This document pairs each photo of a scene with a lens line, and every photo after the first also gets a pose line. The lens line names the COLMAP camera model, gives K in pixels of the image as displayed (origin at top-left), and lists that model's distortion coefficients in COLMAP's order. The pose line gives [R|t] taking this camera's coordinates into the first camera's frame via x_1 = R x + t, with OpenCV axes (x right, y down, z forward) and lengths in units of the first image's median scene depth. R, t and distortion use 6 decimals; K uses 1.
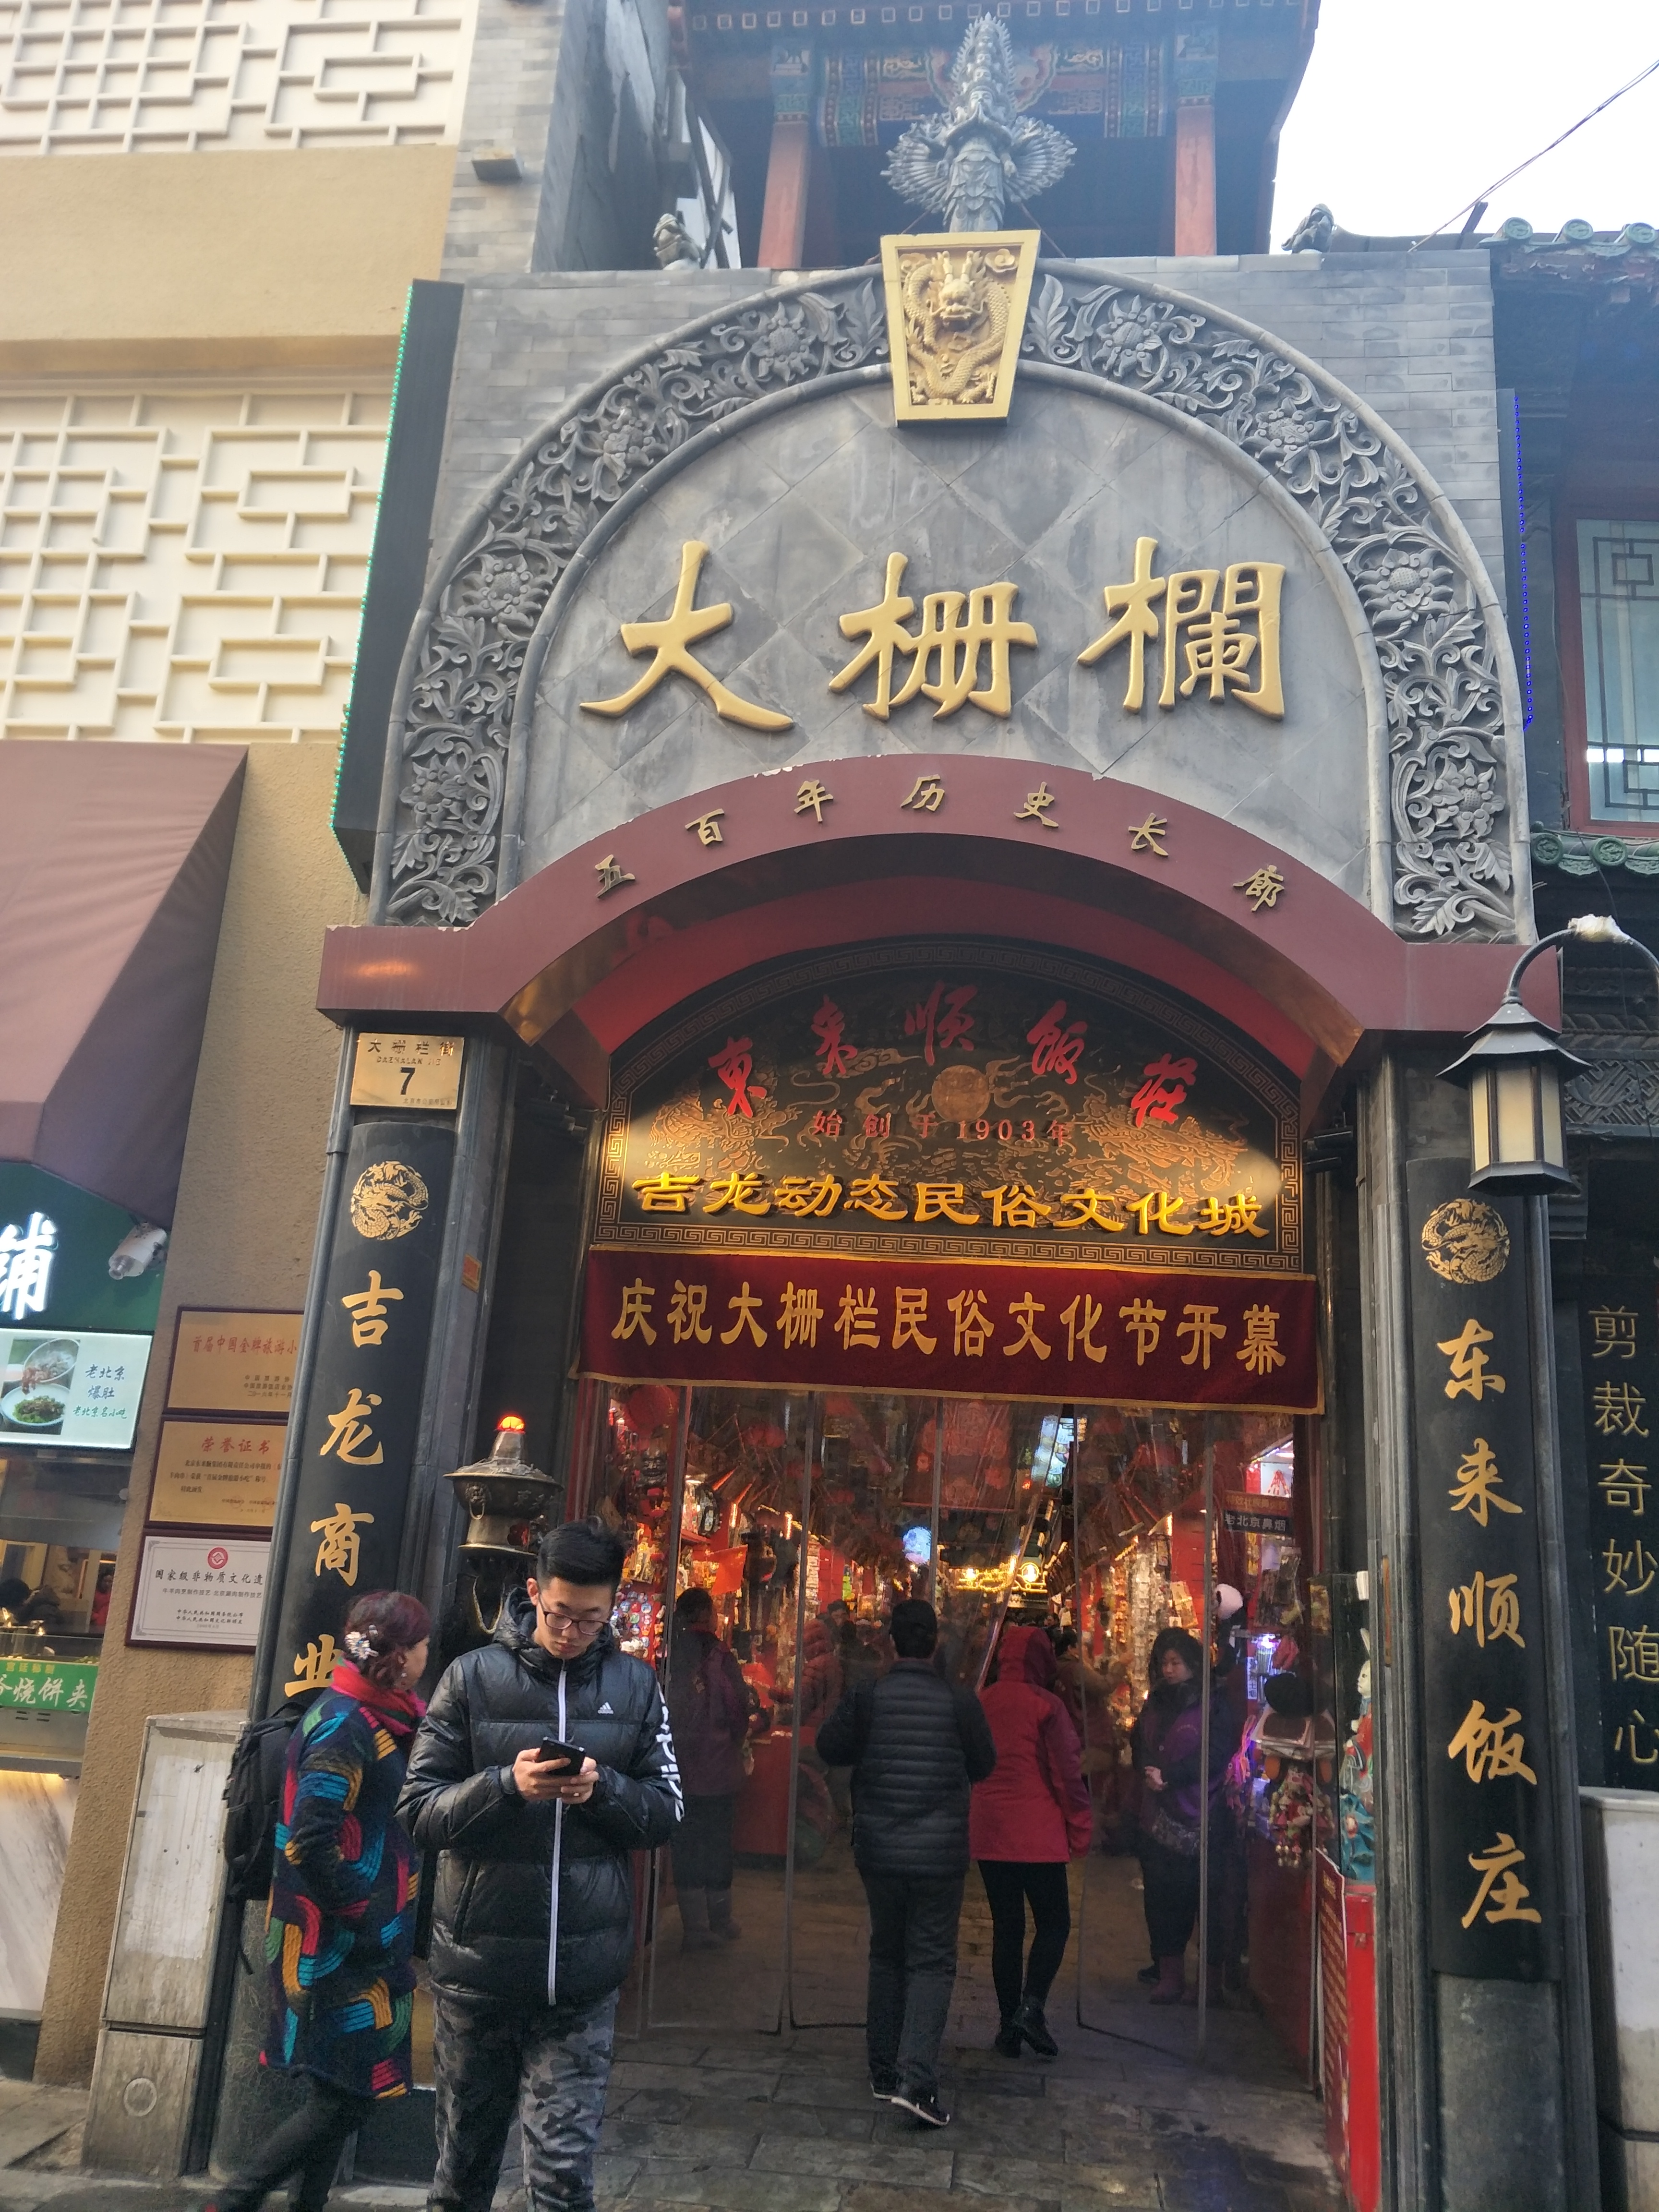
lens RADIAL K [[1803.8, 0, 829.5], [0, 1803.8, 1106.0], [0, 0, 1]] dist [0.009190, -0.014662]
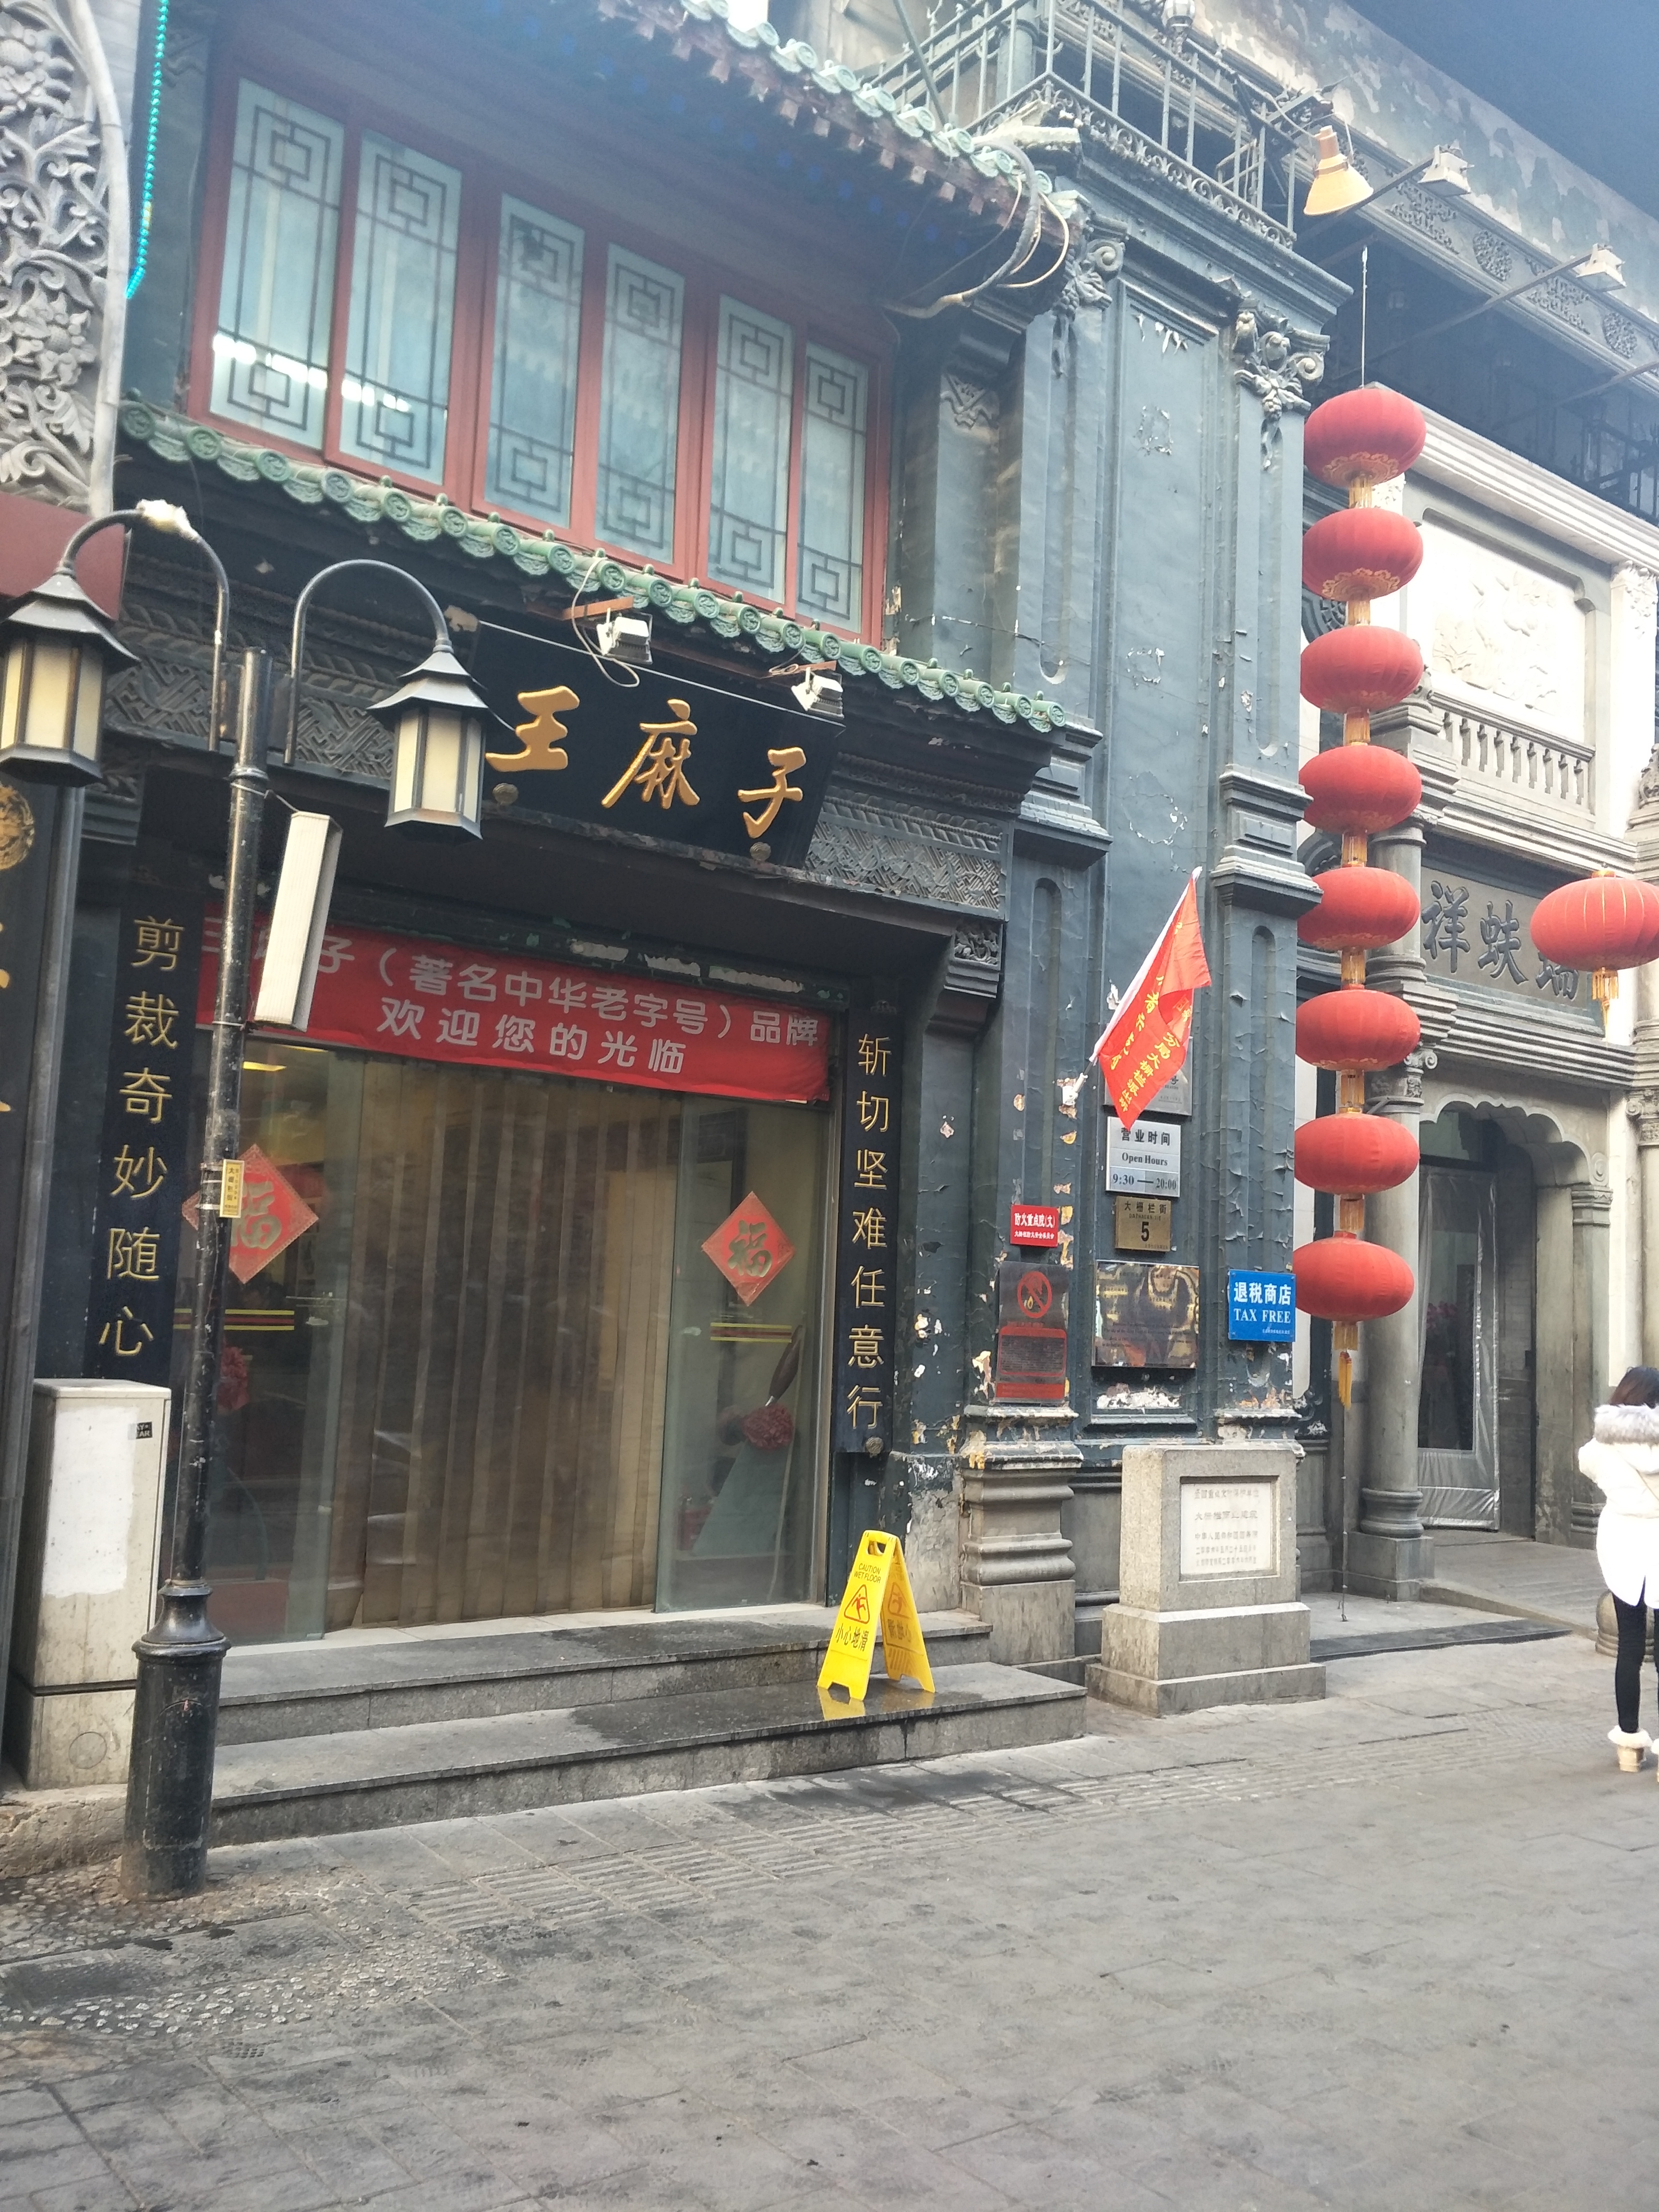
lens RADIAL K [[1842.8, 0, 829.5], [0, 1842.8, 1106.0], [0, 0, 1]] dist [-0.009142, -0.016648]
pose [[0.747124, 0.046246, 0.663073, 0.053547], [-0.182810, 0.973402, 0.138093, 0.005593], [-0.639050, -0.224390, 0.735706, -0.003957]]
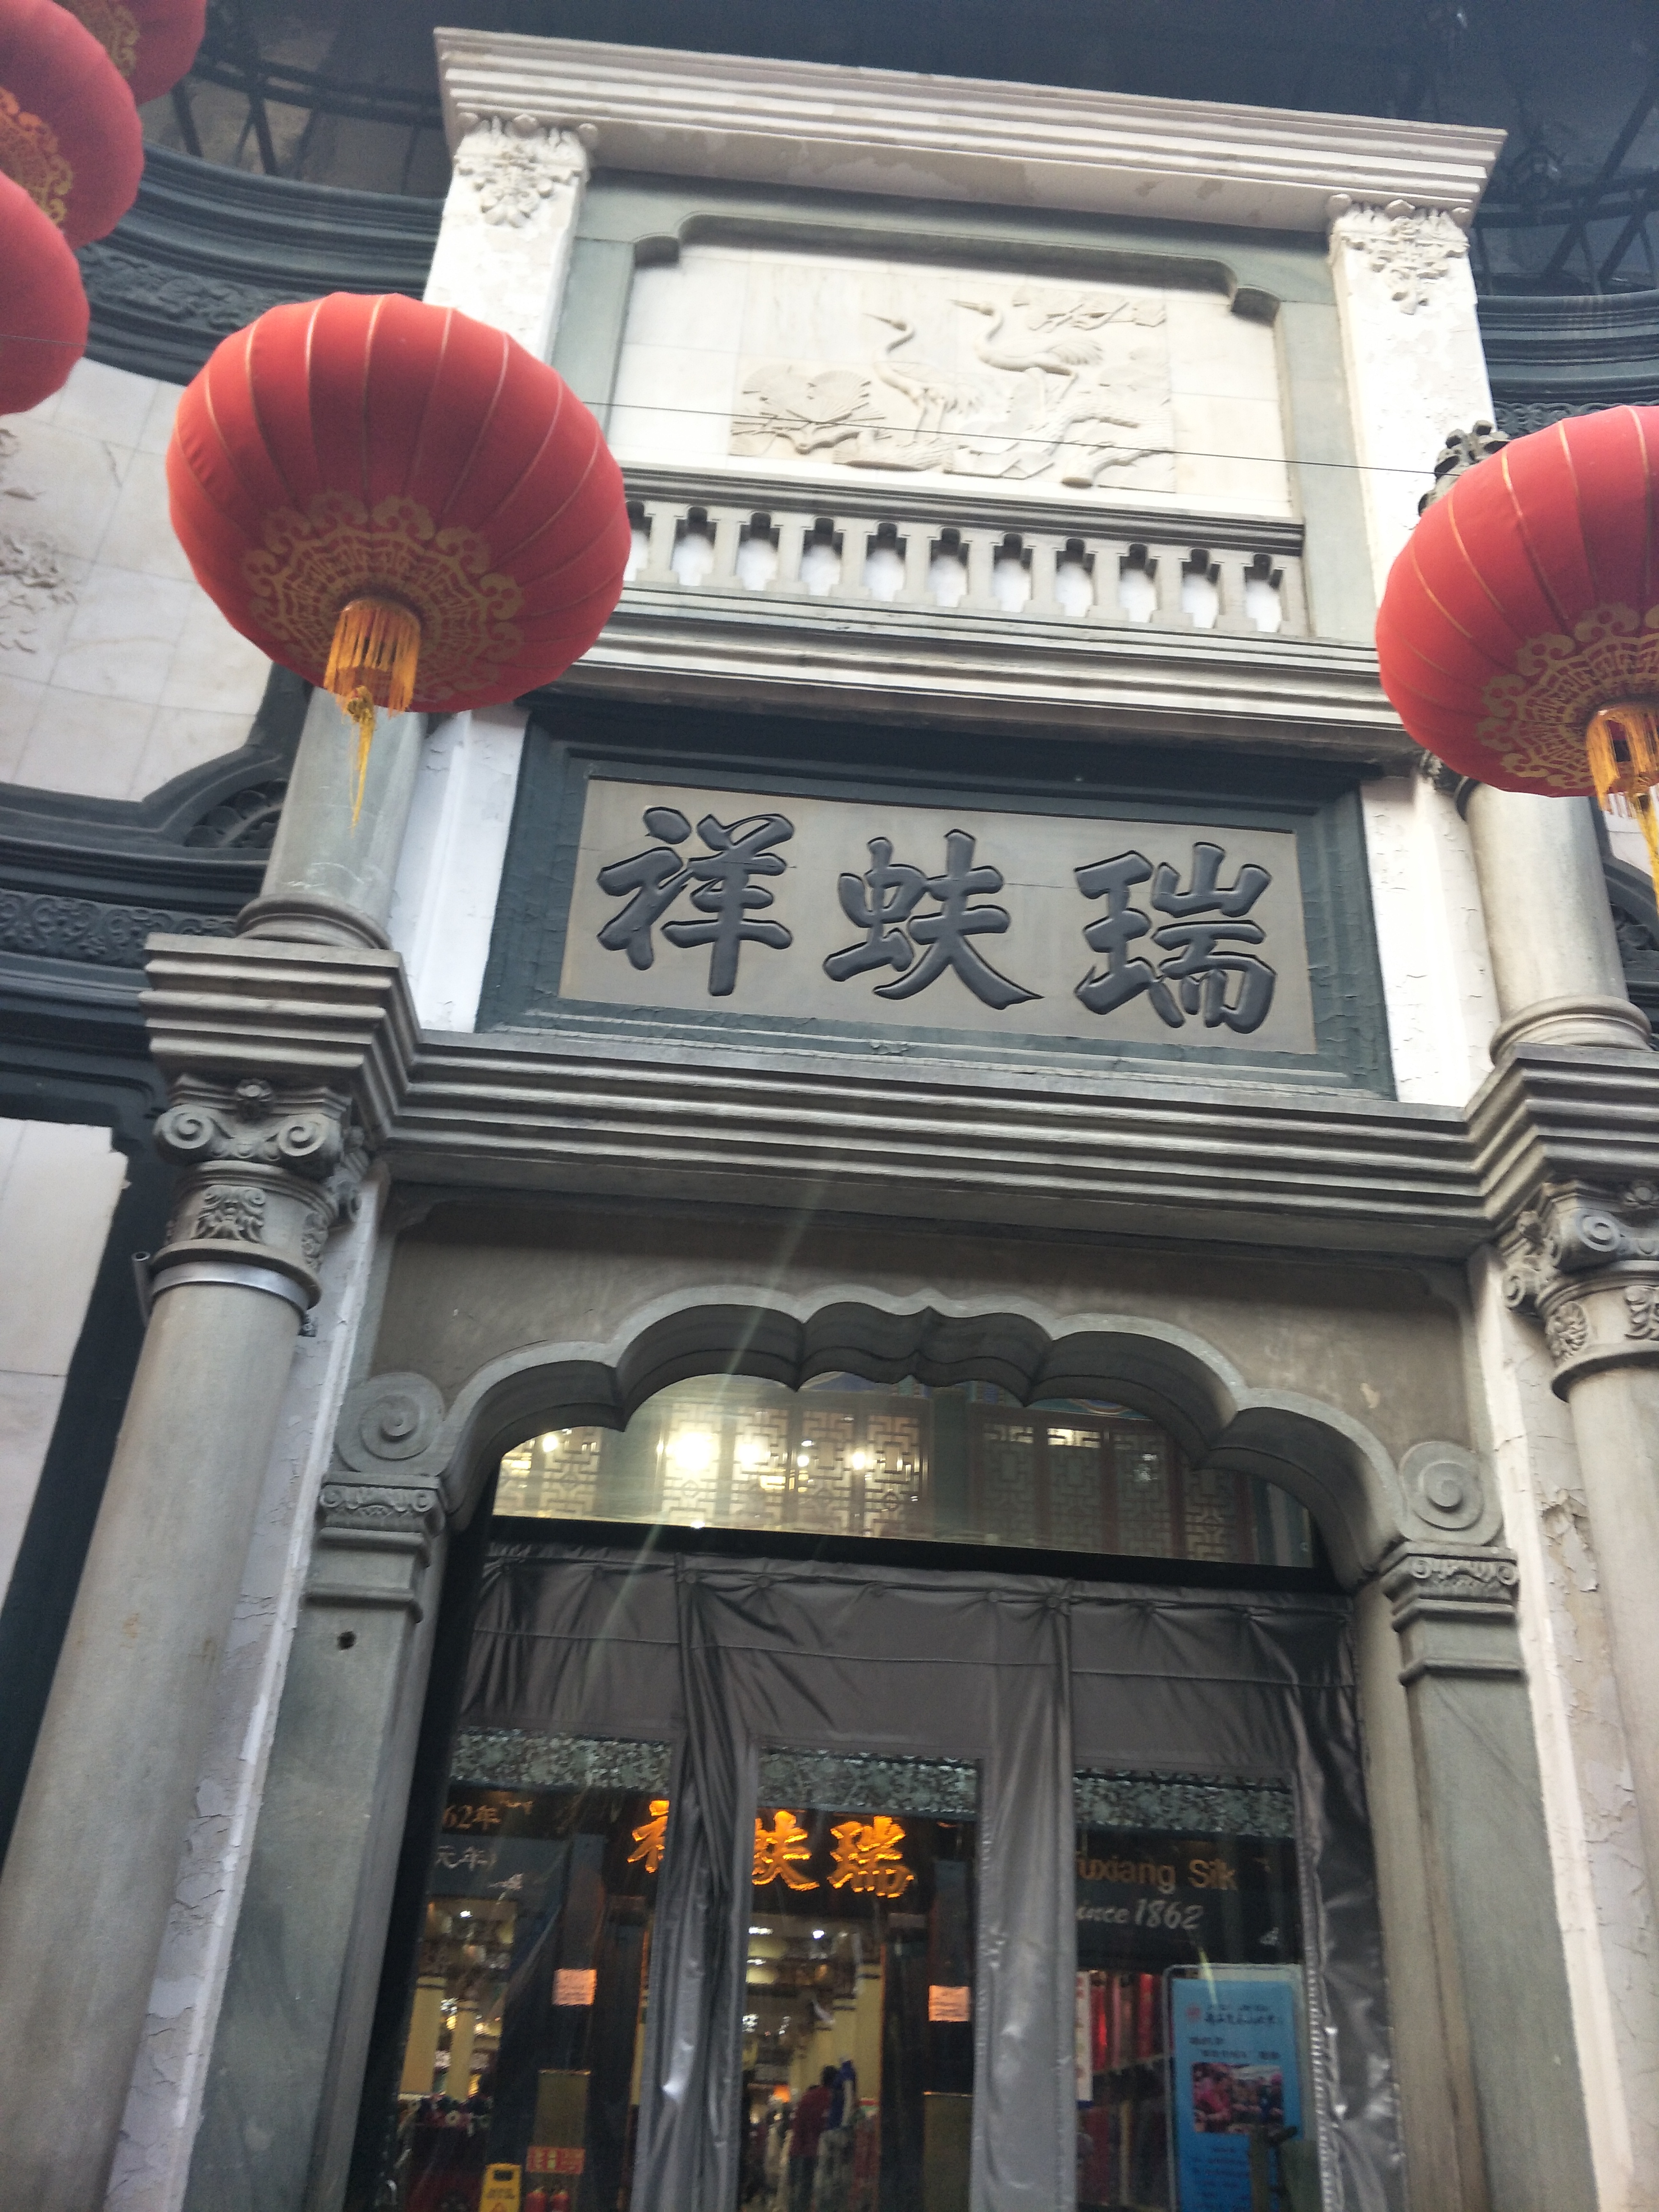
lens RADIAL K [[1842.8, 0, 829.5], [0, 1842.8, 1106.0], [0, 0, 1]] dist [-0.009142, -0.016648]
pose [[0.986560, 0.077925, 0.143623, 0.302325], [-0.040030, 0.967437, -0.249925, 0.039935], [-0.158422, 0.240817, 0.957554, 0.045220]]
